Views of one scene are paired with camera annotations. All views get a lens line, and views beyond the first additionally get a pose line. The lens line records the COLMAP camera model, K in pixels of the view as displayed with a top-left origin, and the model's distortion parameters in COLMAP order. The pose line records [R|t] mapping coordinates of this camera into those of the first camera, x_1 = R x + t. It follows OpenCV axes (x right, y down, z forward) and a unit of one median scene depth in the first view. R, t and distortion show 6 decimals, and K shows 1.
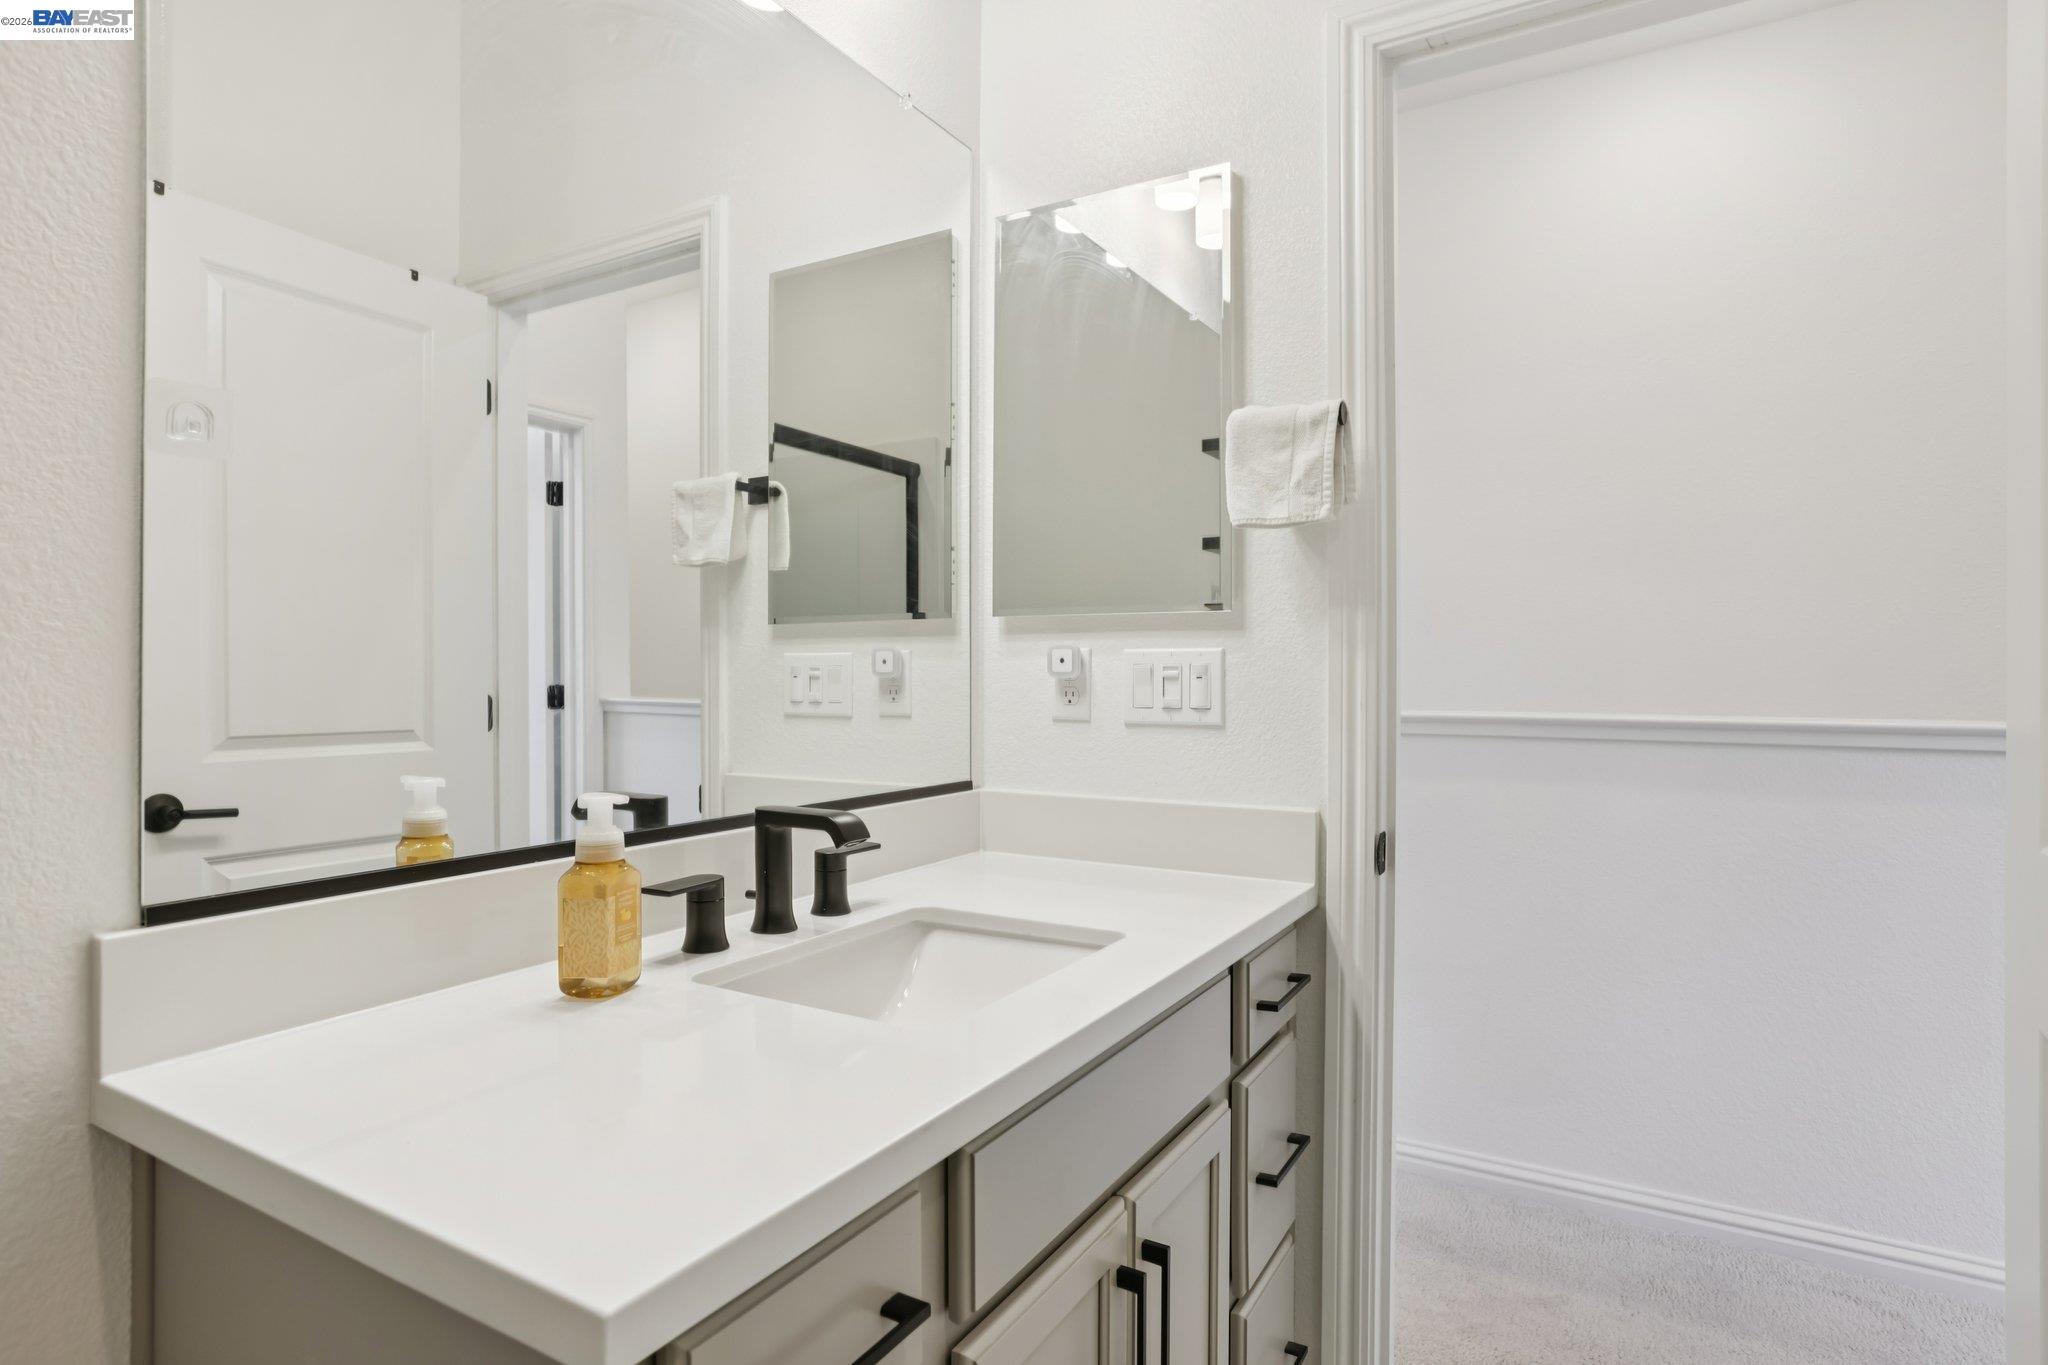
lens RADIAL K [[1092.0, 0, 1023.7], [0, 1092.0, 679.0], [0, 0, 1]] dist [-0.002150, -0.000151]
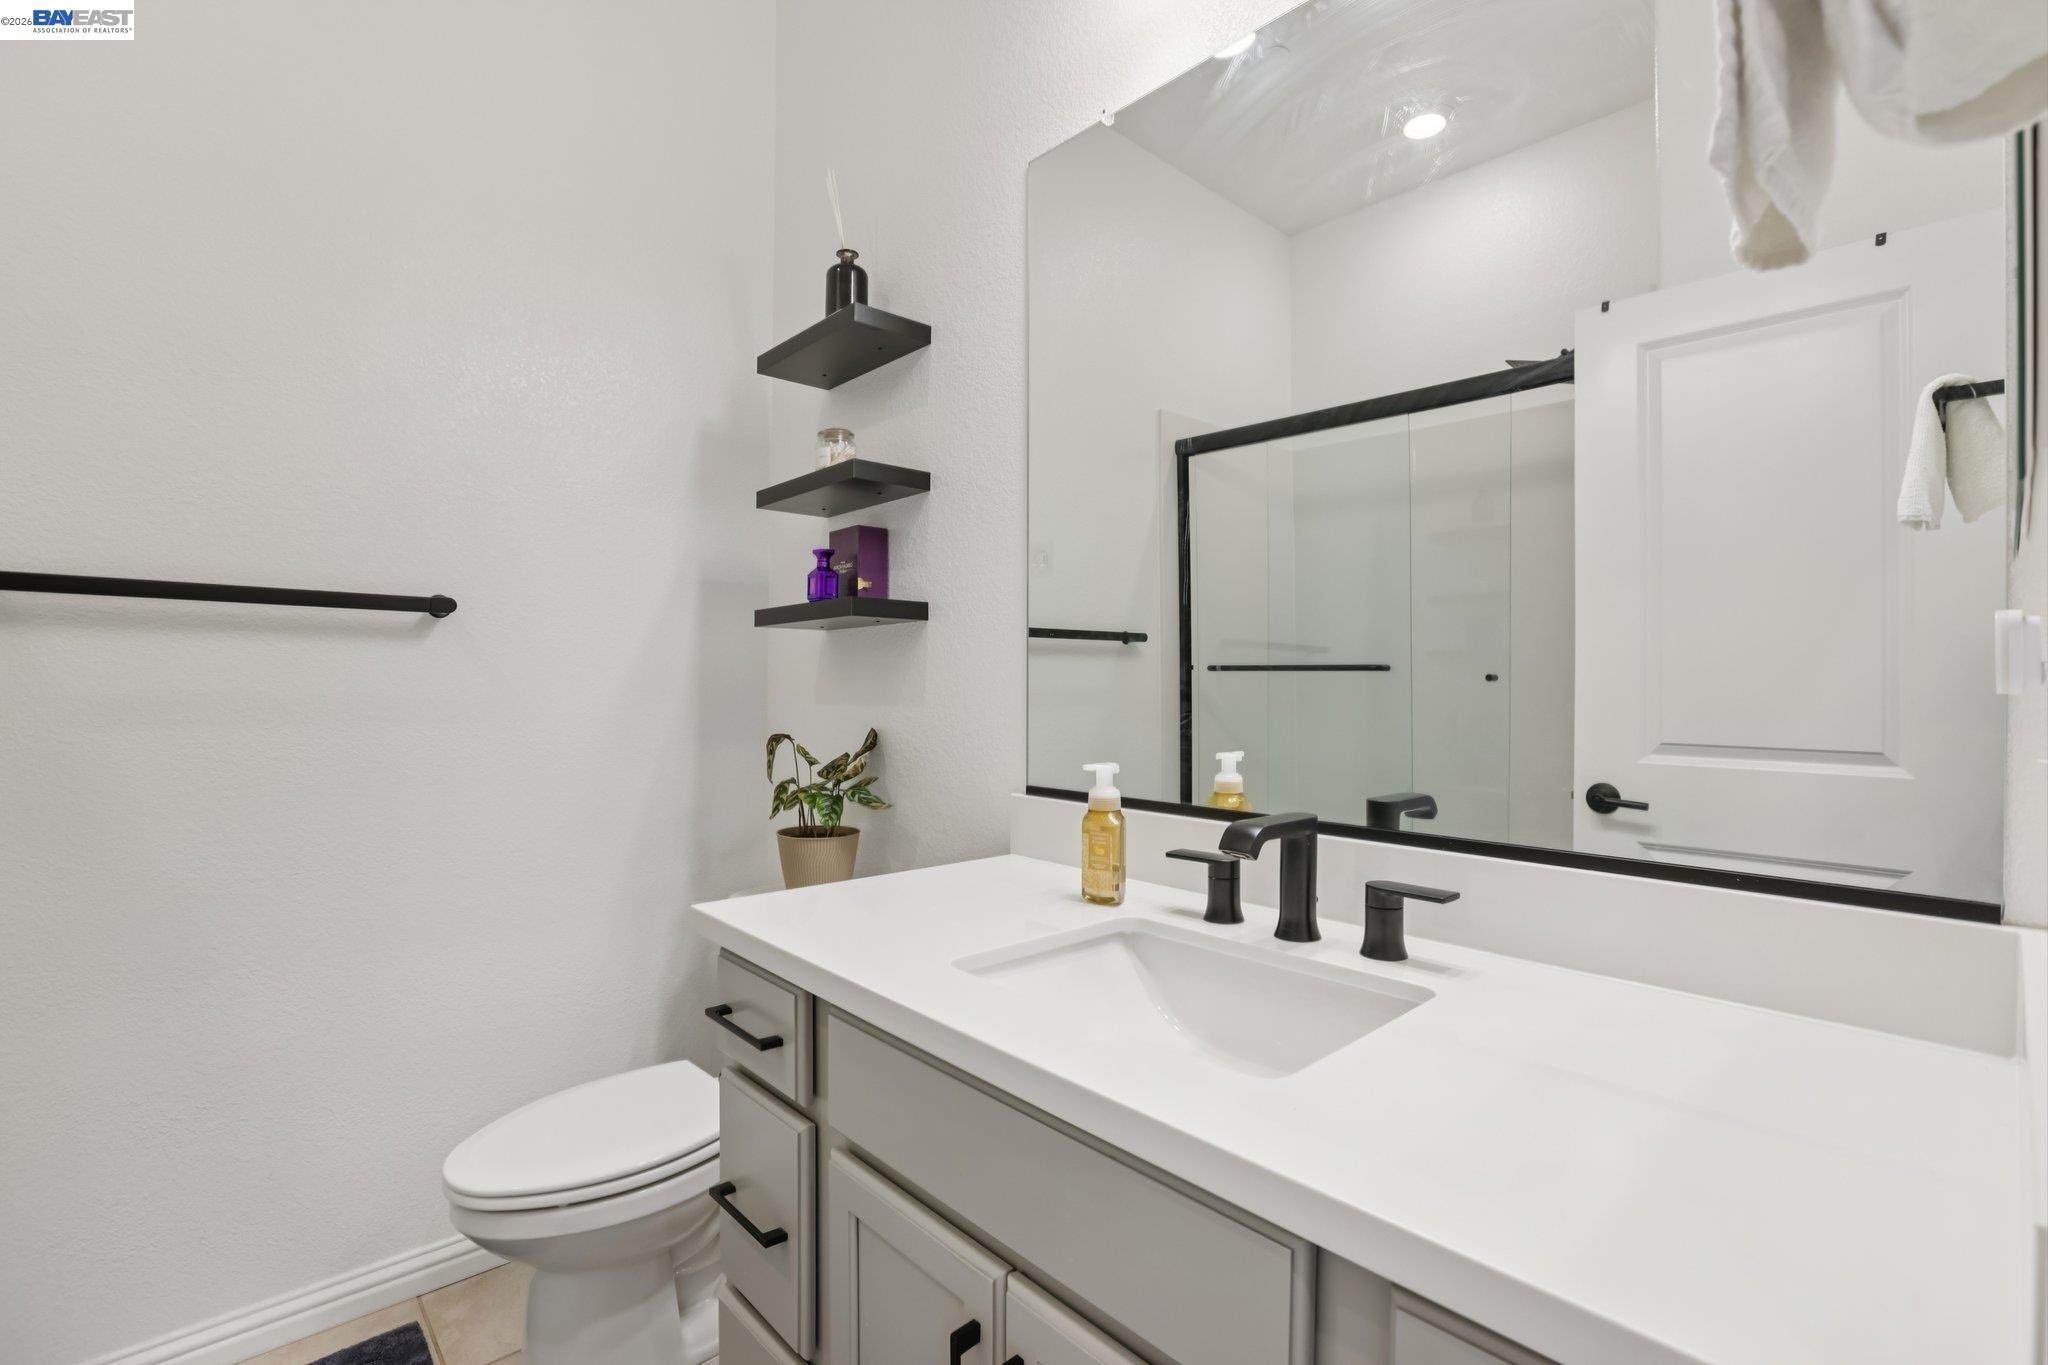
lens RADIAL K [[921.1, 0, 1026.4], [0, 921.1, 687.2], [0, 0, 1]] dist [0.002192, 0.000154]
pose [[-0.291747, -0.006353, -0.956474, 0.612255], [-0.009187, 0.999950, -0.003839, 0.004841], [0.956451, 0.007667, -0.291791, 0.940564]]
